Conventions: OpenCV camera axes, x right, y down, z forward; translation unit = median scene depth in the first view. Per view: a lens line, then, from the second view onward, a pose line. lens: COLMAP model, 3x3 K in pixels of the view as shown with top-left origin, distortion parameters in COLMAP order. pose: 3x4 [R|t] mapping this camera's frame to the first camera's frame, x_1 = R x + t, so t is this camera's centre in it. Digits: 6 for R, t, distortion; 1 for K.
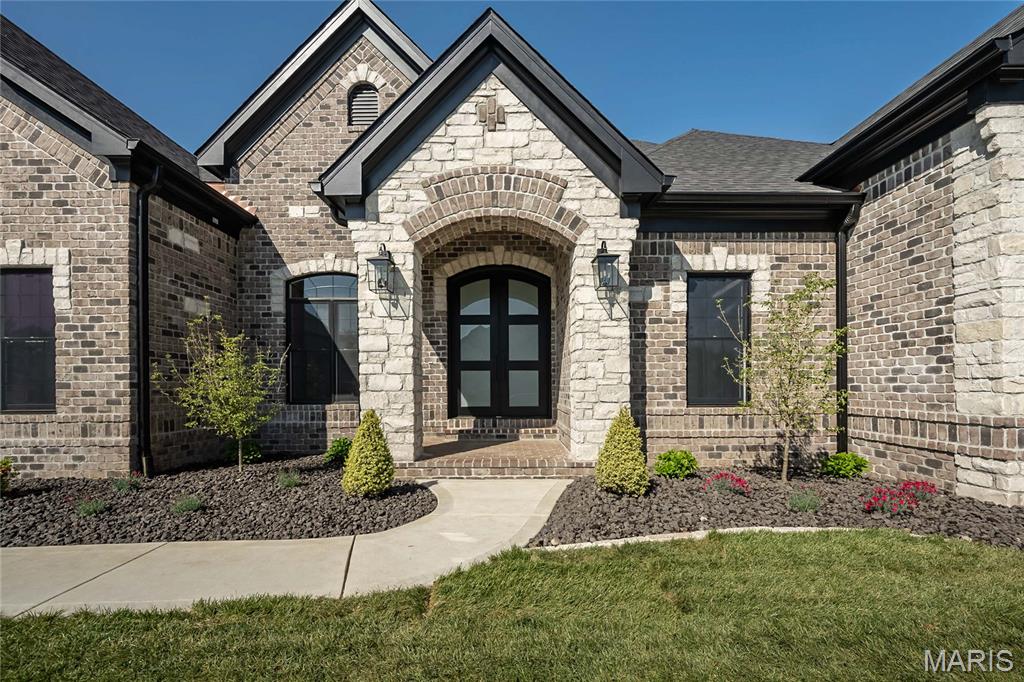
lens RADIAL K [[408.5, 0, 515.2], [0, 408.5, 387.2], [0, 0, 1]] dist [0.001729, -0.001401]
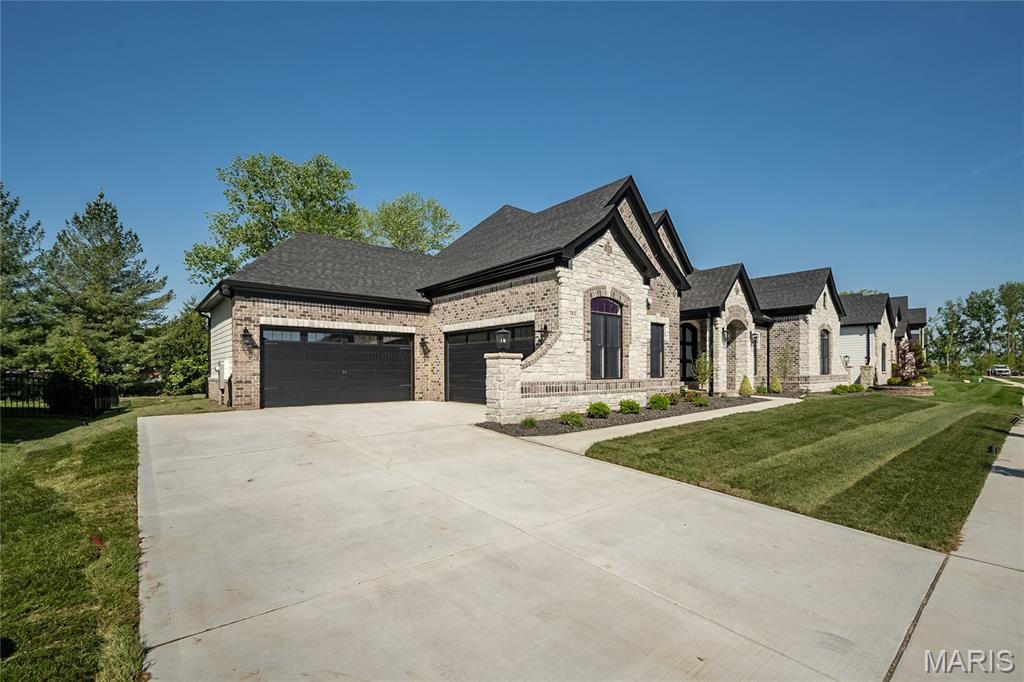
lens RADIAL K [[438.0, 0, 522.7], [0, 438.0, 375.1], [0, 0, 1]] dist [0.001653, 0.000373]
pose [[0.761700, -0.000439, 0.647930, -3.785252], [0.001646, 0.999998, -0.001256, 0.050956], [-0.647928, 0.002023, 0.761699, -0.633643]]
